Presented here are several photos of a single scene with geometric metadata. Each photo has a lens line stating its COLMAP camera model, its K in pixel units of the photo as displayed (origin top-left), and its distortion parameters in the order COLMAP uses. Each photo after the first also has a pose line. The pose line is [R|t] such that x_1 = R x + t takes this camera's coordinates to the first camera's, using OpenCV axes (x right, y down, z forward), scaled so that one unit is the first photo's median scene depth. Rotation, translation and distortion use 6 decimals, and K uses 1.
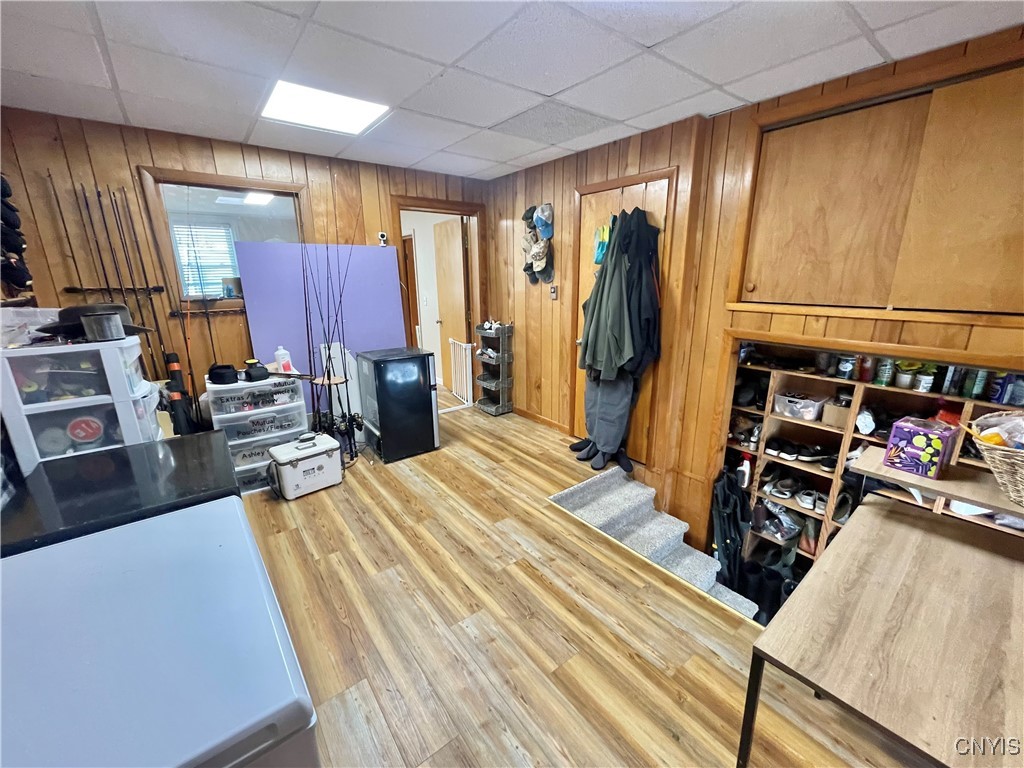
lens RADIAL K [[413.2, 0, 511.3], [0, 413.2, 385.9], [0, 0, 1]] dist [-0.009546, 0.003025]
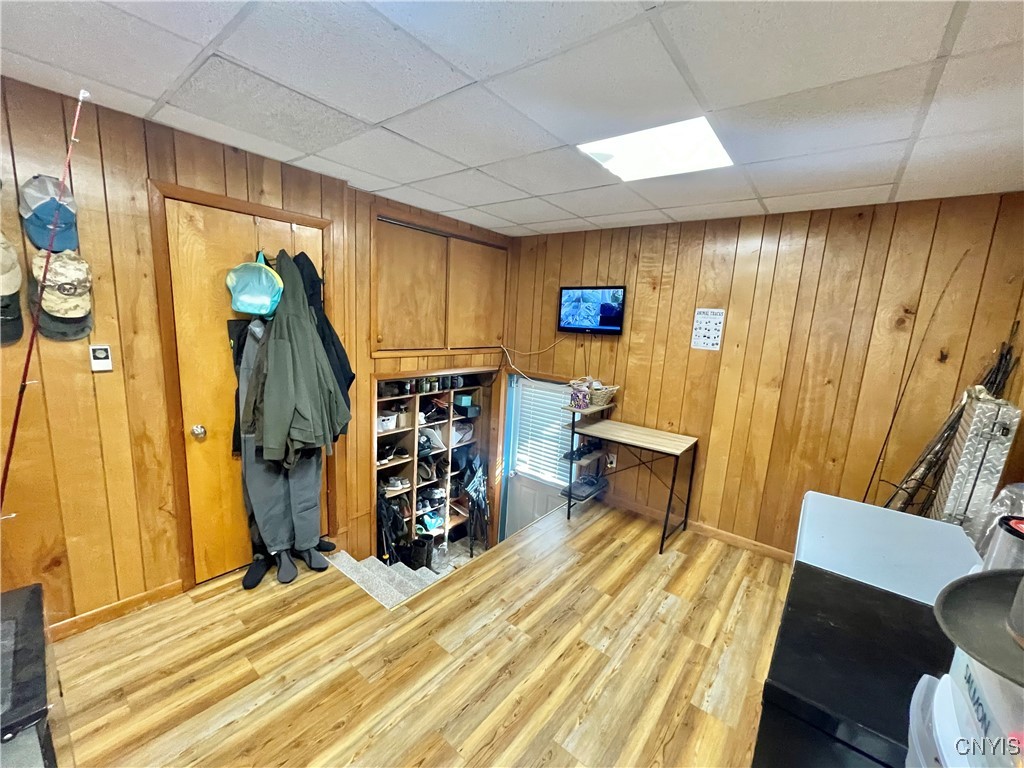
lens RADIAL K [[413.2, 0, 511.3], [0, 413.2, 385.6], [0, 0, 1]] dist [-0.009546, 0.003025]
pose [[-0.231275, -0.166334, 0.958564, -0.758046], [0.196325, 0.957028, 0.213435, -0.307342], [-0.952874, 0.237552, -0.188681, 0.940220]]
